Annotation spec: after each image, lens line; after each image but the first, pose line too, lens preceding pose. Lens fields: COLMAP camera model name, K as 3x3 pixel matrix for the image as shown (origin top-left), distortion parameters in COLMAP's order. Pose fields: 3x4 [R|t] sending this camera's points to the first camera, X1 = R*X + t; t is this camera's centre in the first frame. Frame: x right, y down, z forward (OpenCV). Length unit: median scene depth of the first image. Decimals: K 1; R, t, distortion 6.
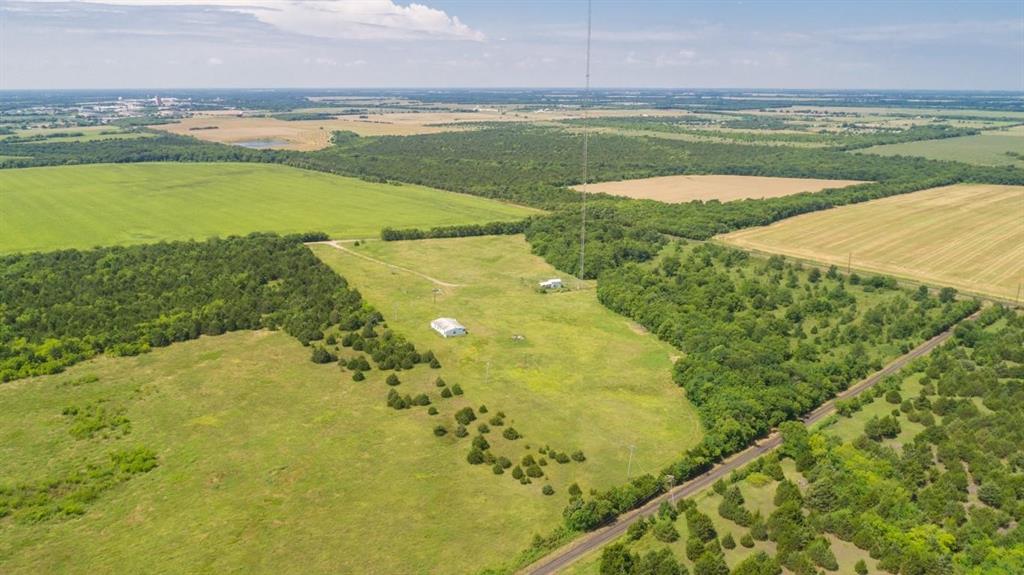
lens RADIAL K [[714.8, 0, 508.5], [0, 714.8, 289.5], [0, 0, 1]] dist [-0.017452, 0.003609]
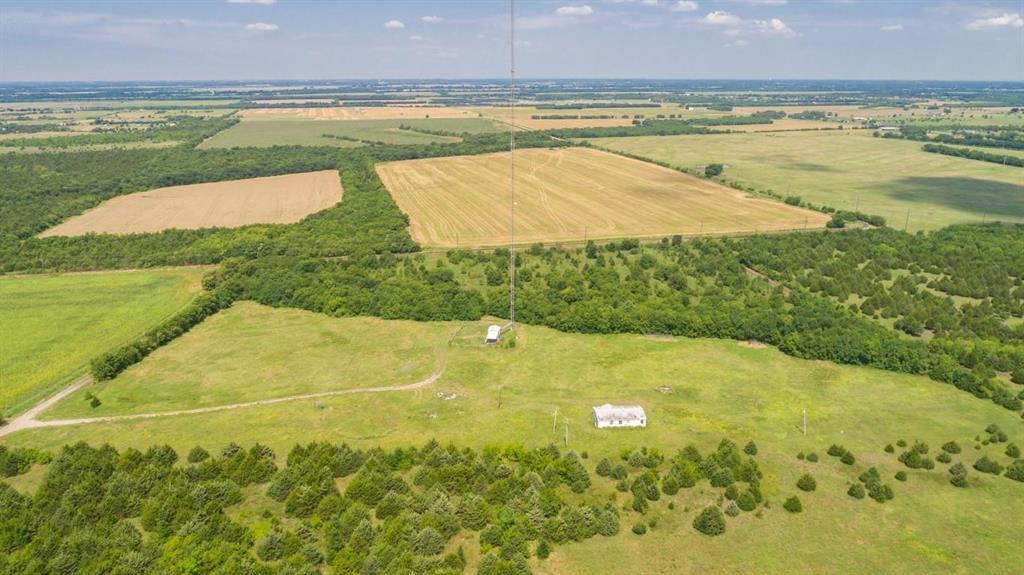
lens RADIAL K [[714.8, 0, 508.5], [0, 714.8, 289.5], [0, 0, 1]] dist [-0.017452, 0.003609]
pose [[0.438826, -0.261843, 0.859576, -0.441862], [0.251947, 0.954084, 0.162009, -0.132056], [-0.862528, 0.145474, 0.484647, 0.439740]]
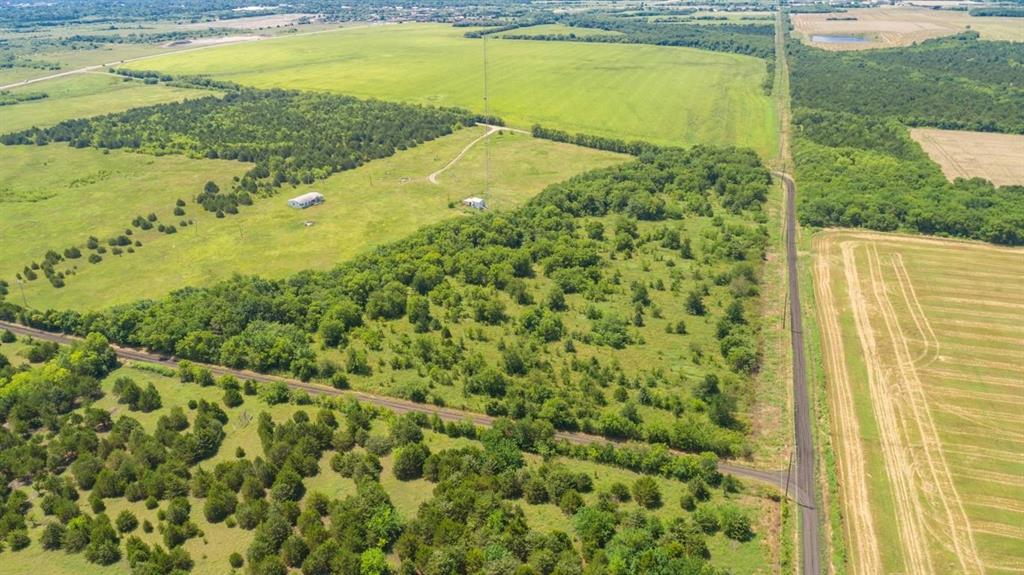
lens RADIAL K [[692.6, 0, 512.0], [0, 692.6, 287.5], [0, 0, 1]] dist [-0.006906, -0.002306]
pose [[0.507829, 0.354532, -0.785122, 0.612465], [-0.231849, 0.934008, 0.271800, -0.118527], [0.829672, 0.044001, 0.556514, 0.401248]]
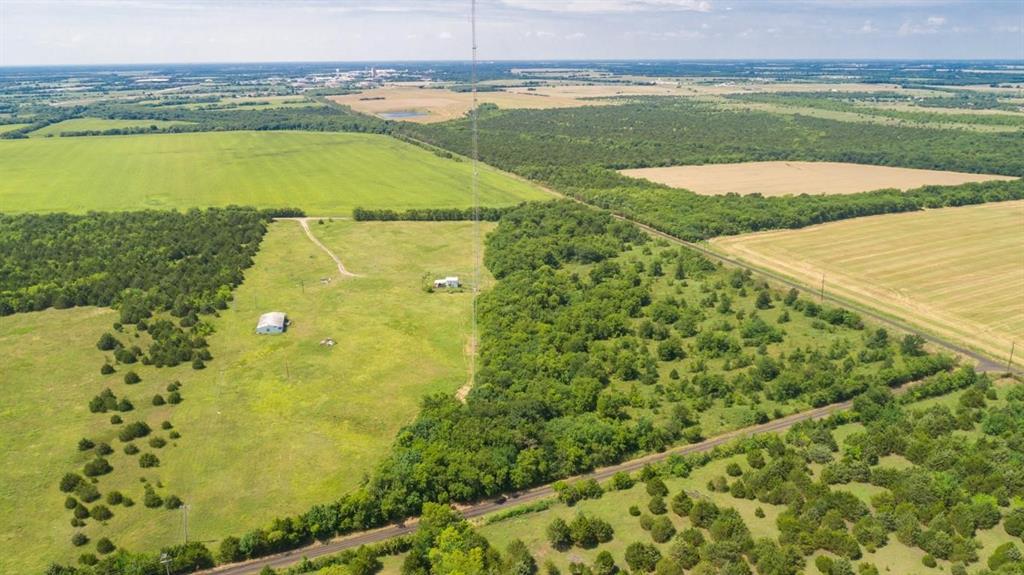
lens RADIAL K [[696.0, 0, 512.0], [0, 696.0, 287.5], [0, 0, 1]] dist [-0.017373, 0.003313]
pose [[0.955872, 0.087195, -0.280546, 0.283814], [-0.075500, 0.995776, 0.052252, -0.039383], [0.283917, -0.028765, 0.958417, 0.132956]]
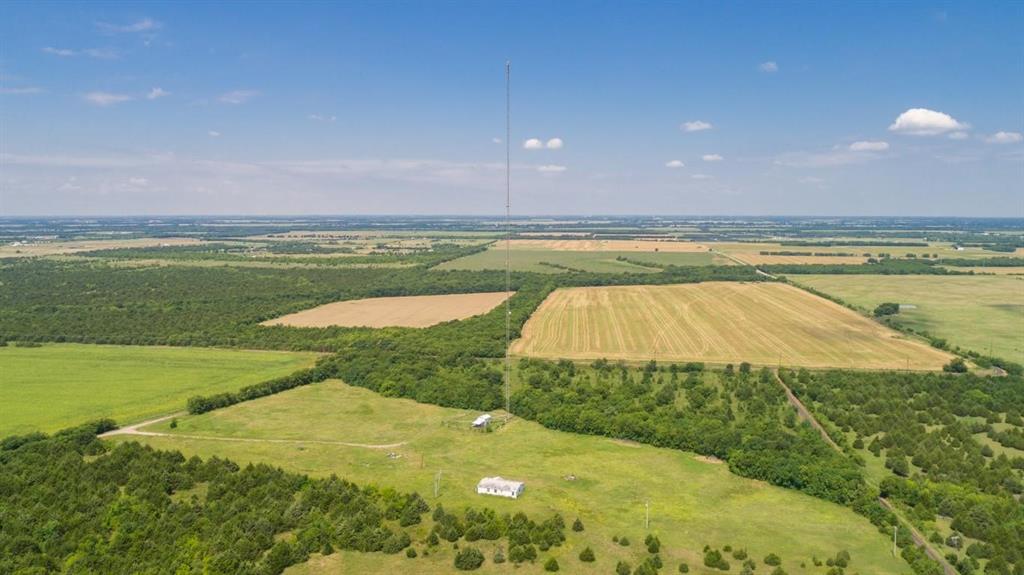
lens RADIAL K [[714.8, 0, 508.5], [0, 714.8, 289.5], [0, 0, 1]] dist [-0.017452, 0.003609]
pose [[0.745974, -0.073644, 0.661890, -0.383226], [0.185040, 0.977653, -0.099770, -0.056614], [-0.639752, 0.196902, 0.742931, 0.185632]]
